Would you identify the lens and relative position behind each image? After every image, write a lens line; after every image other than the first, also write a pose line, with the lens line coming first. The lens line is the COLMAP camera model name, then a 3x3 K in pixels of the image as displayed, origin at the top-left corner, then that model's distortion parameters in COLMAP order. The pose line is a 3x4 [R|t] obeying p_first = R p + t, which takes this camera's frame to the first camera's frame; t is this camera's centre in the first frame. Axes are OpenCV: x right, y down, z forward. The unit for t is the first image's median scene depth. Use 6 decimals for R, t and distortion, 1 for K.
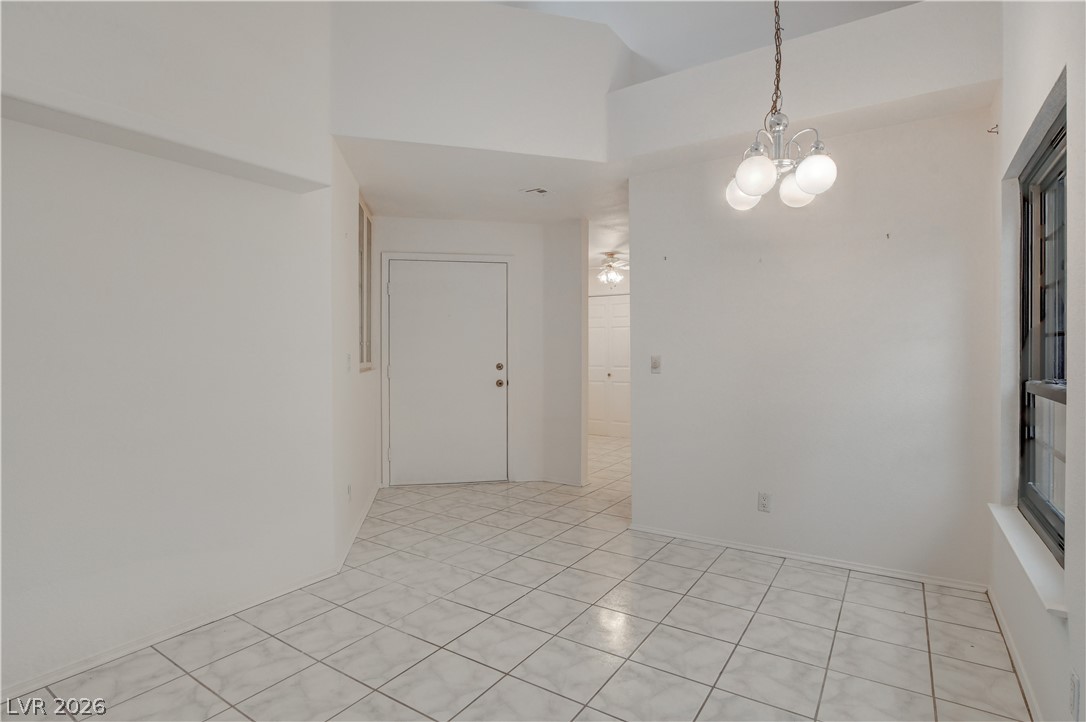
lens RADIAL K [[542.9, 0, 554.8], [0, 542.9, 357.1], [0, 0, 1]] dist [-0.022669, 0.000680]
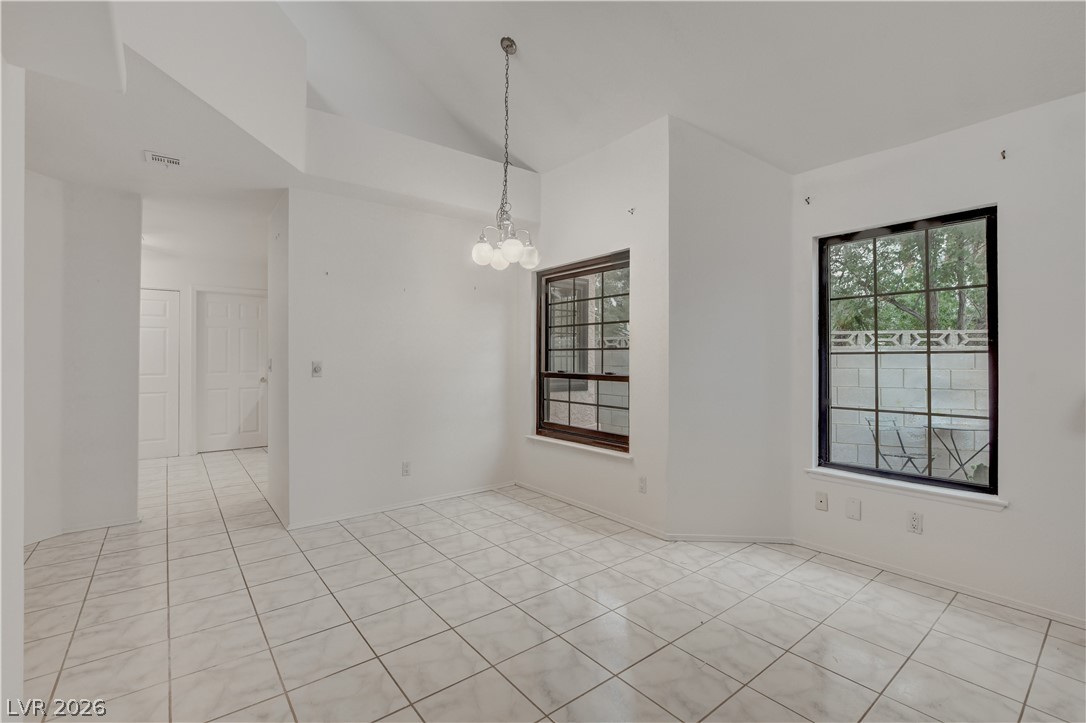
lens RADIAL K [[476.4, 0, 541.6], [0, 476.4, 356.9], [0, 0, 1]] dist [-0.012911, 0.000906]
pose [[0.323602, 0.005263, 0.946179, -0.614050], [0.005538, 0.999957, -0.007456, -0.000432], [-0.946177, 0.007653, 0.323559, 0.284244]]
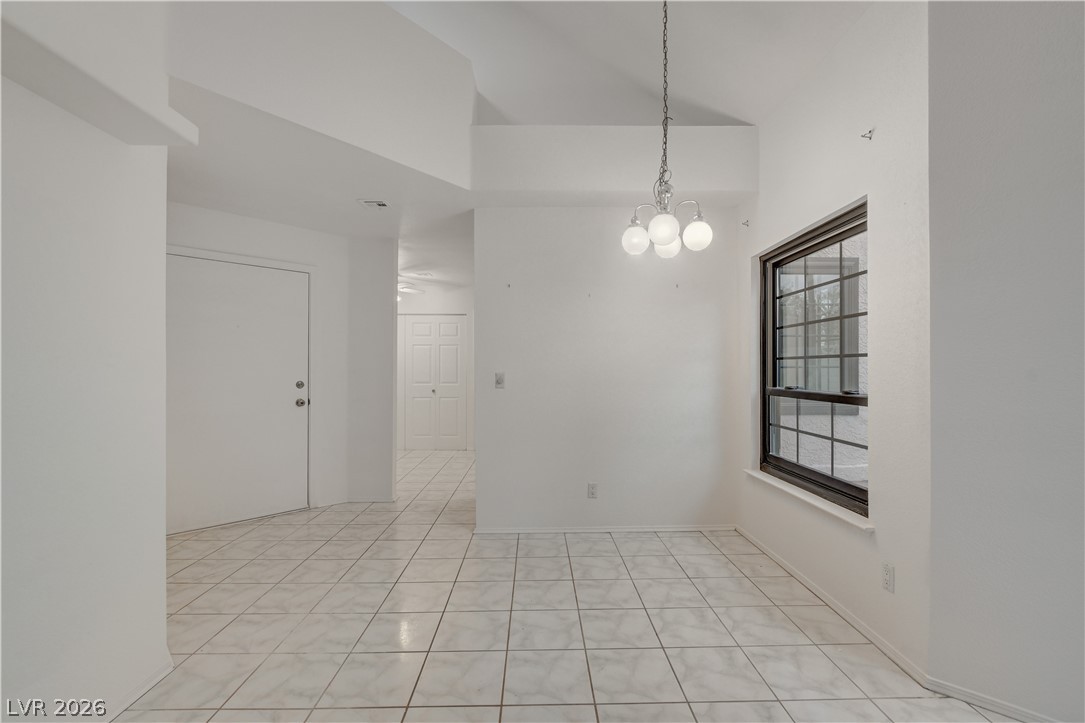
lens RADIAL K [[471.1, 0, 548.0], [0, 471.1, 366.4], [0, 0, 1]] dist [-0.010987, 0.001261]
pose [[0.828194, 0.004447, 0.560423, -0.294919], [0.003769, 0.999902, -0.013503, -0.001473], [-0.560428, 0.013295, 0.828096, 0.154930]]
